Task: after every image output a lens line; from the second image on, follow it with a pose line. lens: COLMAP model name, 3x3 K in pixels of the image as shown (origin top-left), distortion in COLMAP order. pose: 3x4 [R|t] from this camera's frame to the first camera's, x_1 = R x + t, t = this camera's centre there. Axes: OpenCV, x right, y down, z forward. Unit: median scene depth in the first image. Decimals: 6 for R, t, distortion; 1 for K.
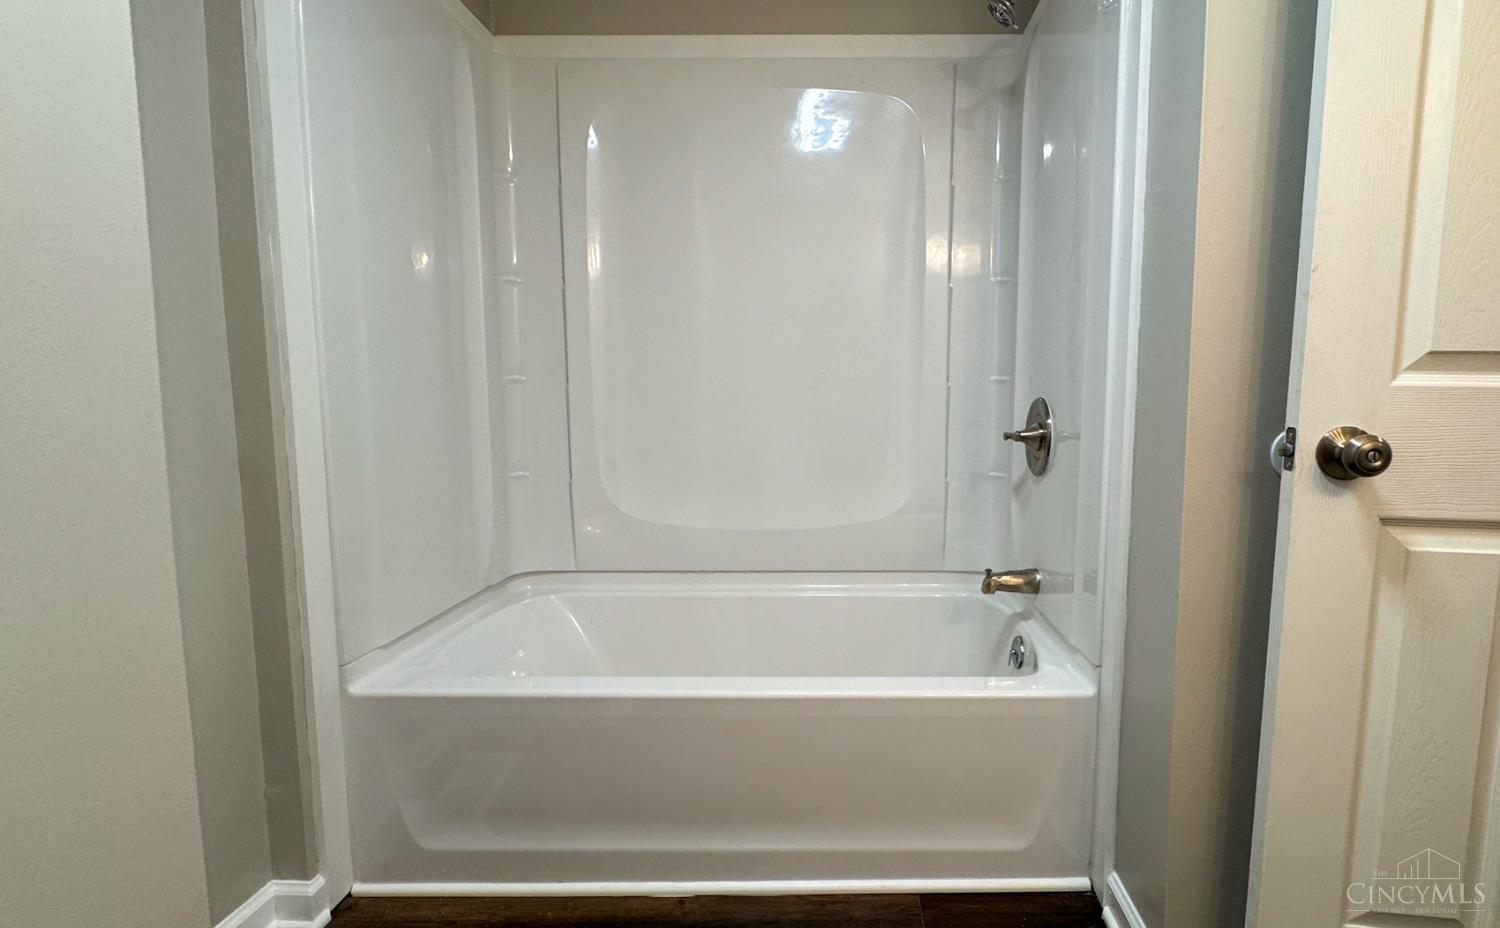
lens RADIAL K [[685.2, 0, 838.3], [0, 685.2, 464.5], [0, 0, 1]] dist [-0.000382, -0.002136]
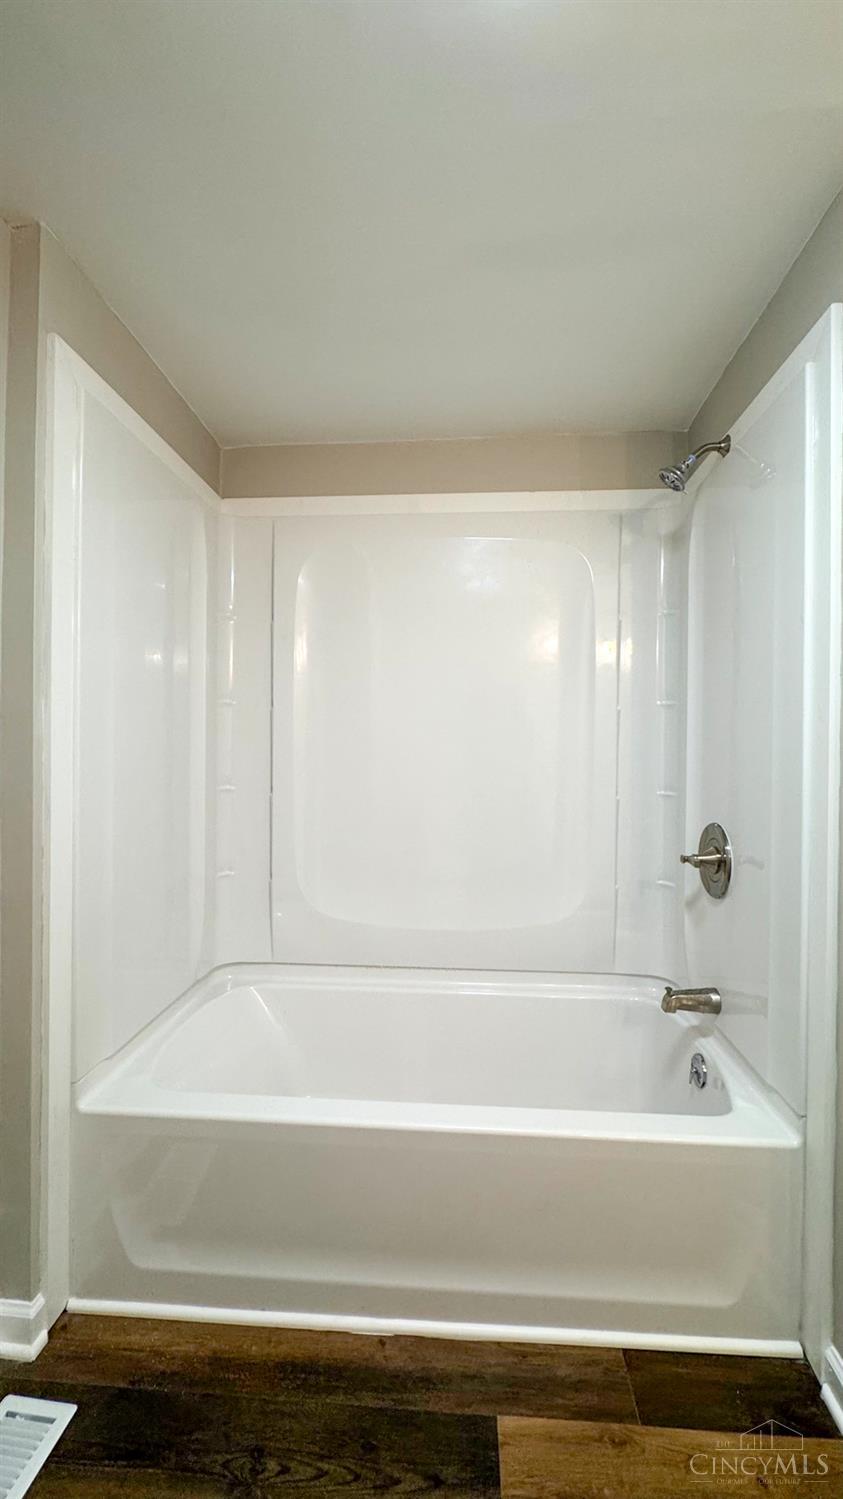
lens RADIAL K [[600.5, 0, 430.3], [0, 600.5, 753.5], [0, 0, 1]] dist [-0.003336, 0.000603]
pose [[0.997806, 0.007250, -0.065807, -0.090276], [-0.013337, 0.995620, -0.092537, -0.119625], [0.064848, 0.093212, 0.993532, 0.042945]]
